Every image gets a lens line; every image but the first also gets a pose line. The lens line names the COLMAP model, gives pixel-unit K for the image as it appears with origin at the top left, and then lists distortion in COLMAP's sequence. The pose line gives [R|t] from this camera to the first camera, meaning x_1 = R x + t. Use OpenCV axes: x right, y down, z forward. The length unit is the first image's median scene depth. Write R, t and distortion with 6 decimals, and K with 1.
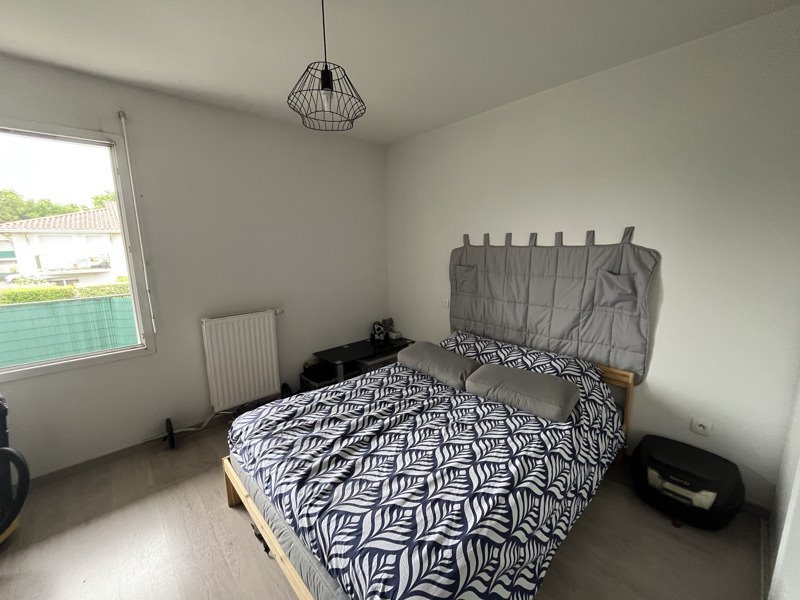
lens RADIAL K [[321.4, 0, 400.0], [0, 321.4, 300.0], [0, 0, 1]] dist [0.000715, 0.000045]
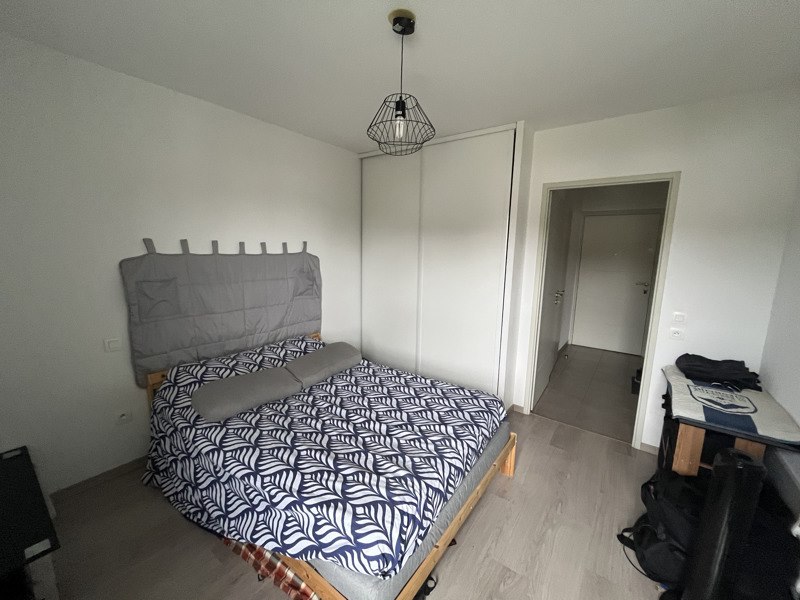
lens RADIAL K [[321.4, 0, 400.0], [0, 321.4, 300.0], [0, 0, 1]] dist [0.000715, 0.000045]
pose [[-0.189799, -0.142405, 0.971441, -0.751132], [0.162383, 0.971246, 0.174103, -0.122586], [-0.968302, 0.190790, -0.161217, 0.705480]]
